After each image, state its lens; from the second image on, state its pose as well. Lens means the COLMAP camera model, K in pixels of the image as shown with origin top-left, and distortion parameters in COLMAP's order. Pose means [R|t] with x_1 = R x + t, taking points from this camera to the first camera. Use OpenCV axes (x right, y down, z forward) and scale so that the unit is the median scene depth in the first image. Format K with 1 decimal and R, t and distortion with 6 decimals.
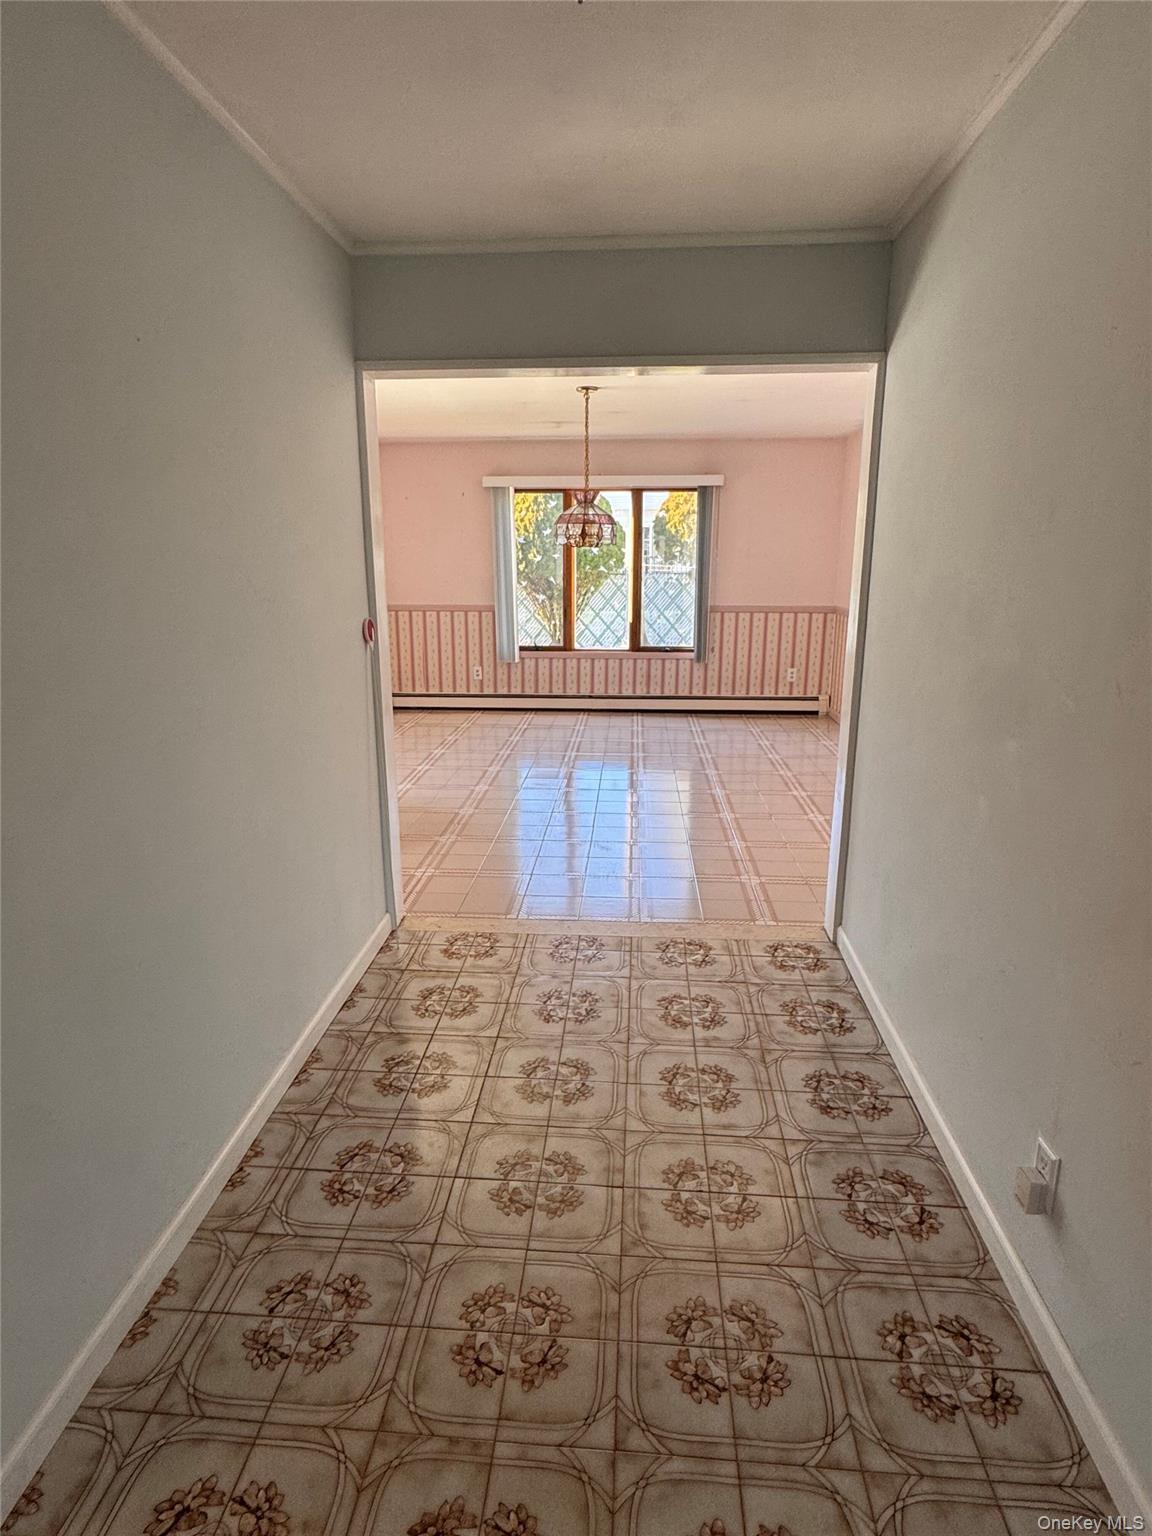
lens RADIAL K [[841.6, 0, 574.0], [0, 841.6, 768.9], [0, 0, 1]] dist [0.004884, 0.000551]
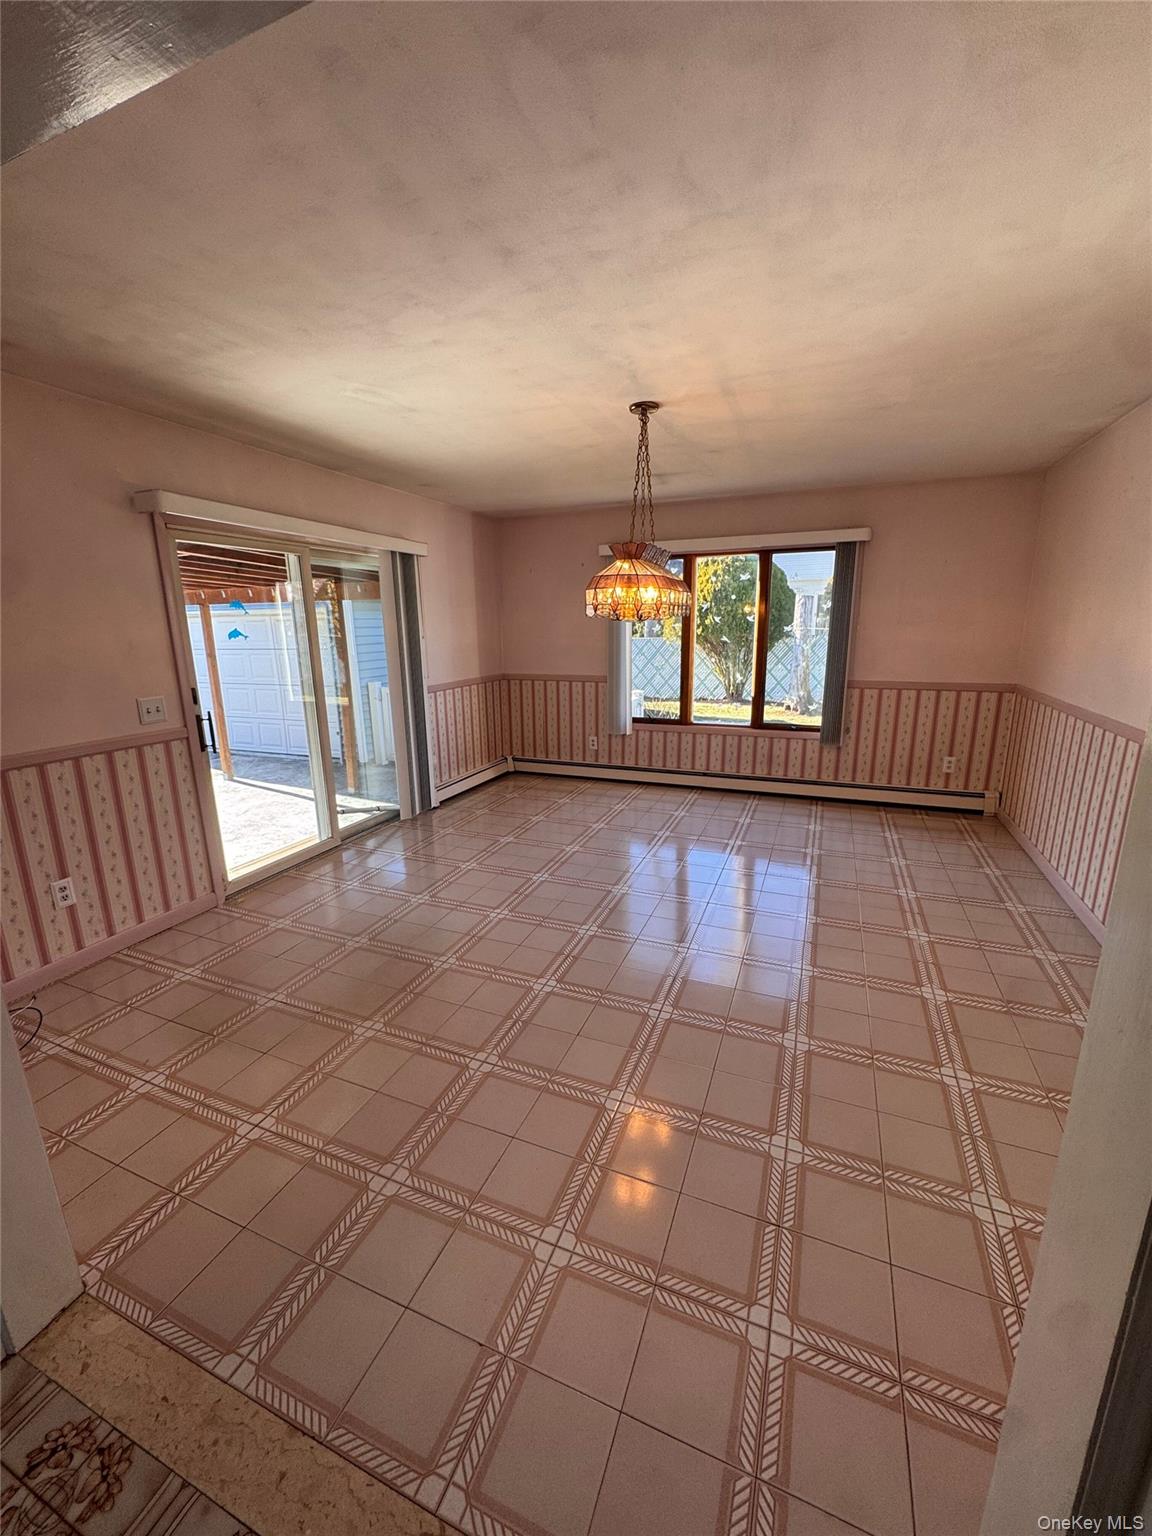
lens RADIAL K [[610.7, 0, 576.9], [0, 610.7, 767.1], [0, 0, 1]] dist [-0.003289, 0.000302]
pose [[0.949177, 0.058600, -0.309240, 0.095481], [-0.061842, 0.998086, -0.000684, -0.085449], [0.308608, 0.019773, 0.950984, 0.311541]]
